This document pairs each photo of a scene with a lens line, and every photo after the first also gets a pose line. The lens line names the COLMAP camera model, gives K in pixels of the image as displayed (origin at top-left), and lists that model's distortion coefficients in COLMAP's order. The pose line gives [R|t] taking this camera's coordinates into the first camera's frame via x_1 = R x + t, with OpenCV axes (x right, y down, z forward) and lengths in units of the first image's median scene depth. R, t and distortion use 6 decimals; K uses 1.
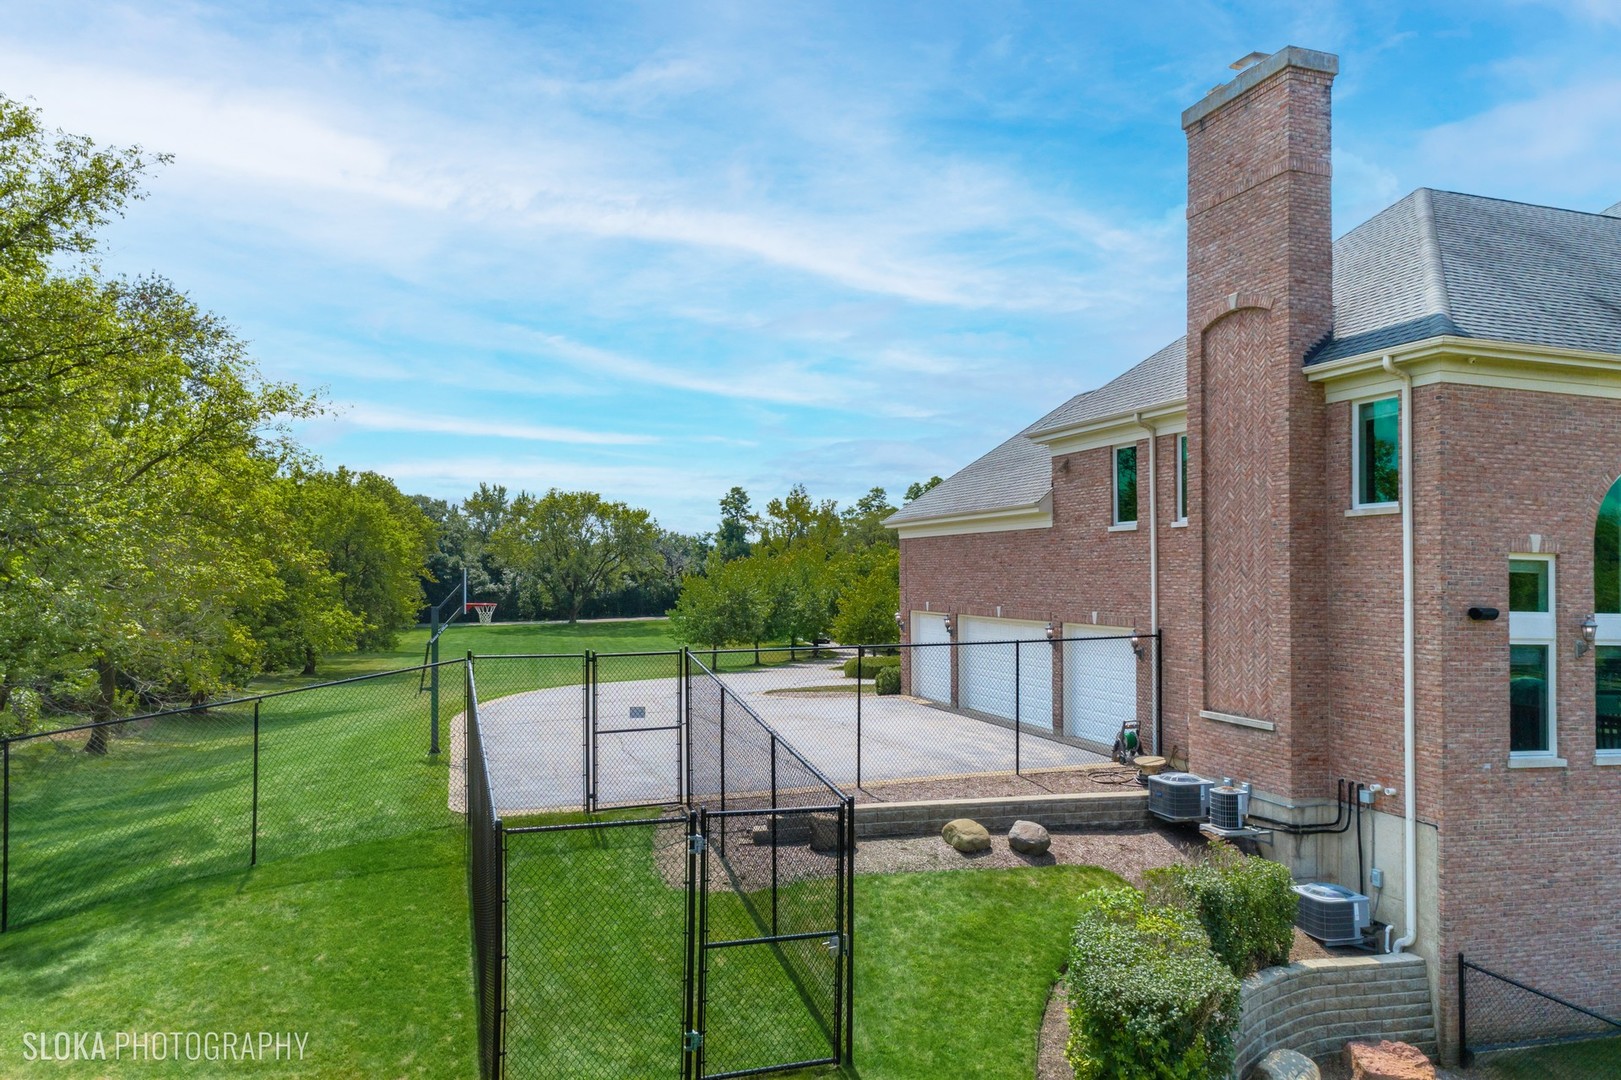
lens RADIAL K [[1149.1, 0, 797.8], [0, 1149.1, 485.4], [0, 0, 1]] dist [0.047265, 0.025811]
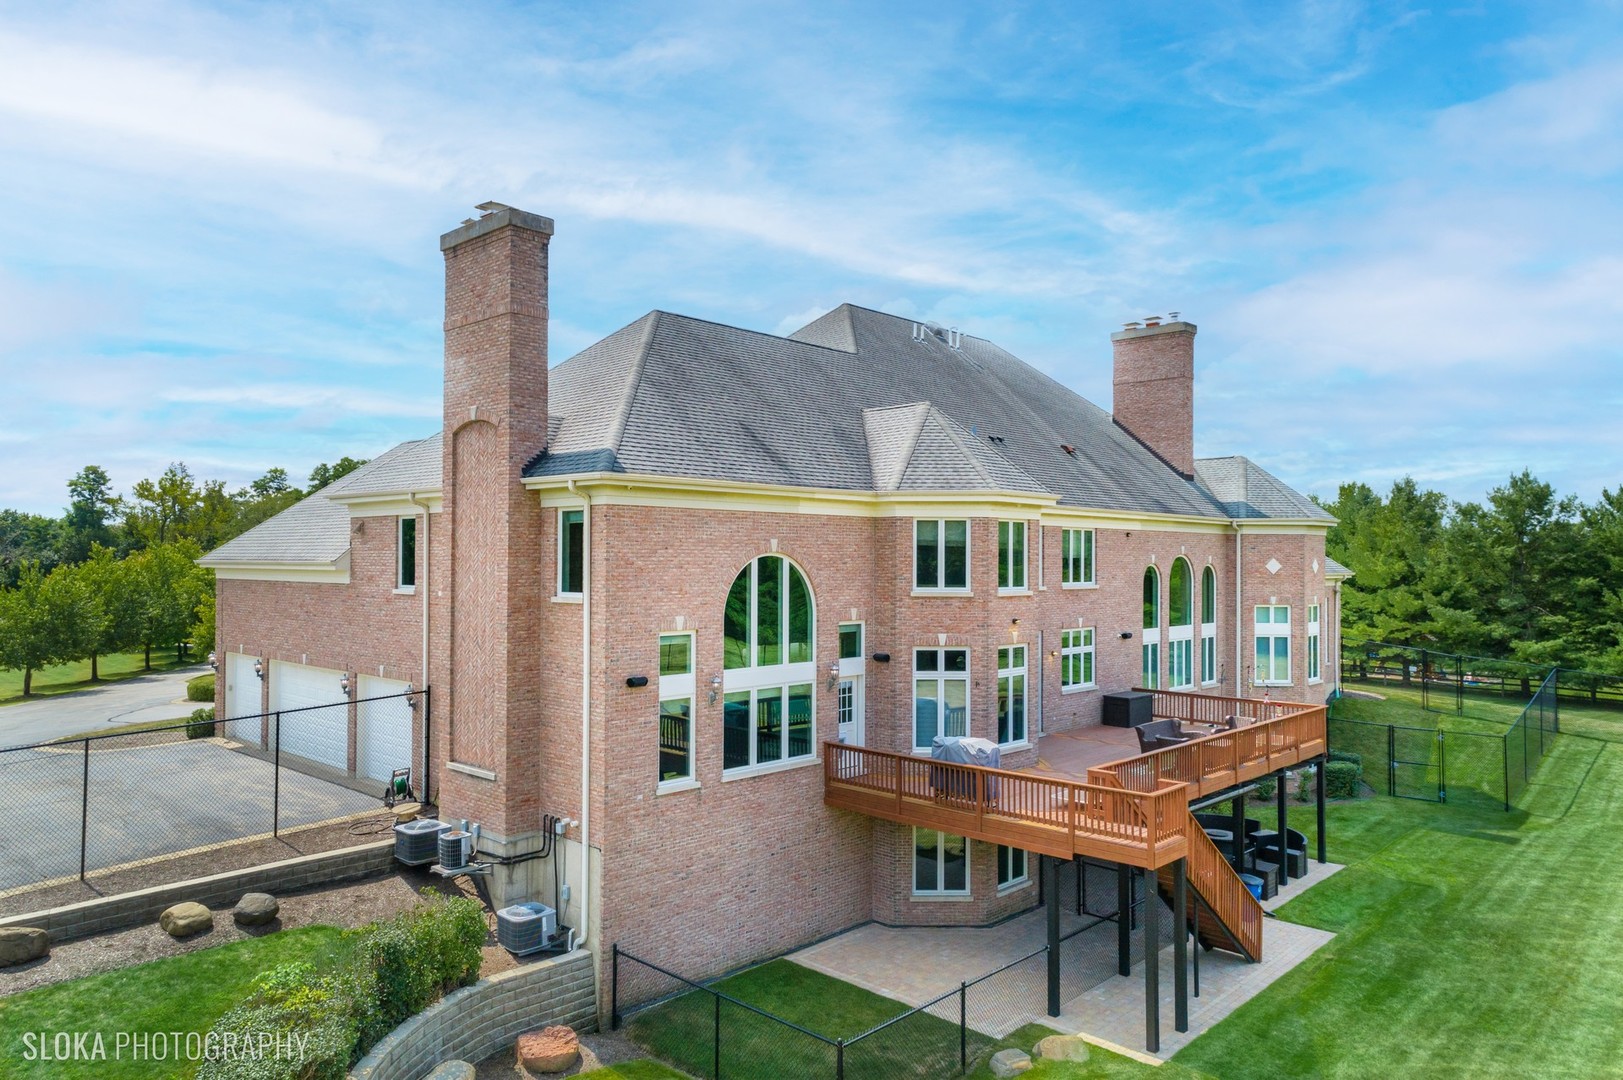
lens RADIAL K [[1150.5, 0, 798.8], [0, 1150.5, 485.3], [0, 0, 1]] dist [0.047265, 0.025811]
pose [[0.893348, 0.012931, 0.449180, 0.156519], [-0.027710, 0.999269, 0.026343, -0.132632], [-0.448511, -0.035980, 0.893053, -0.187739]]
